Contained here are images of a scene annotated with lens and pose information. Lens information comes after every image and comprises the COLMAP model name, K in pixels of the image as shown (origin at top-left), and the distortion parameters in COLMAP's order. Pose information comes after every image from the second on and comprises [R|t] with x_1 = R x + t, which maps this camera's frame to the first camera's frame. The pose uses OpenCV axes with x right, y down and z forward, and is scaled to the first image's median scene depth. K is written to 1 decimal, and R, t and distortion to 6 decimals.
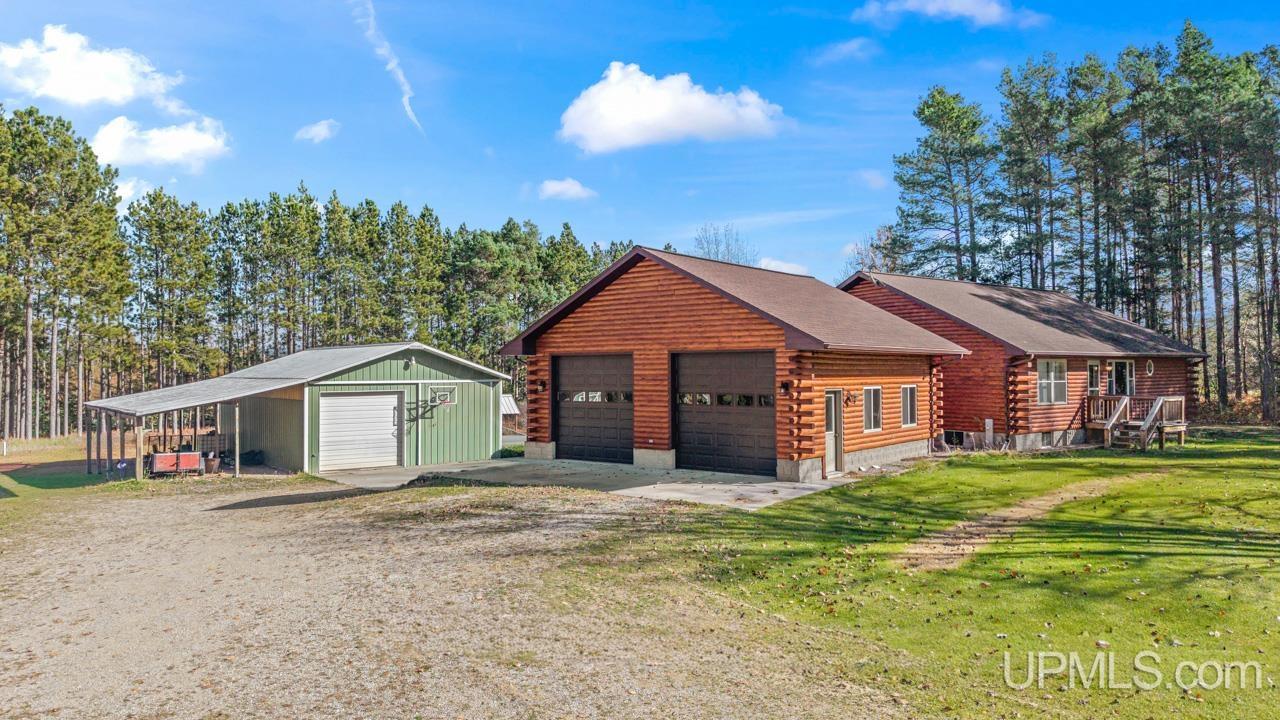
lens RADIAL K [[810.7, 0, 640.0], [0, 810.7, 360.0], [0, 0, 1]] dist [0.003852, 0.000299]
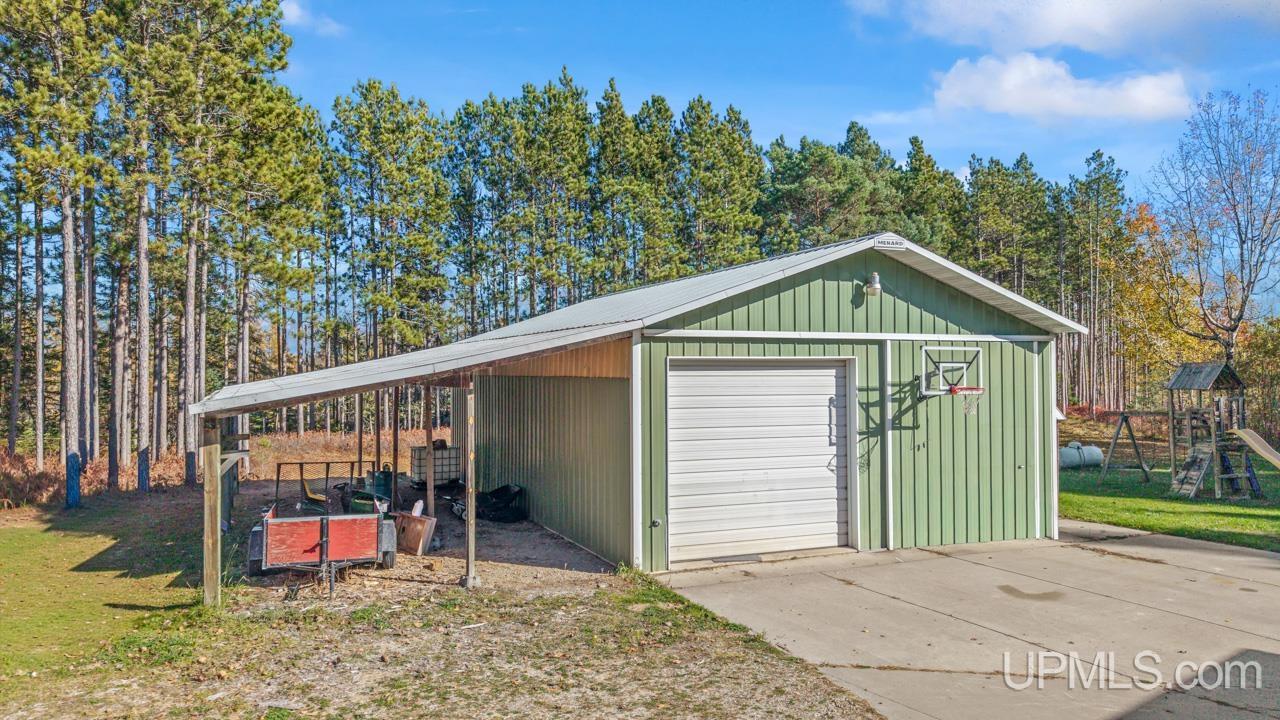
lens RADIAL K [[838.6, 0, 640.0], [0, 838.6, 360.0], [0, 0, 1]] dist [0.044968, -0.000783]
pose [[0.961311, -0.003035, -0.275448, -0.270861], [0.004636, 0.999976, 0.005163, 0.035043], [0.275426, -0.006240, 0.961302, 0.559012]]
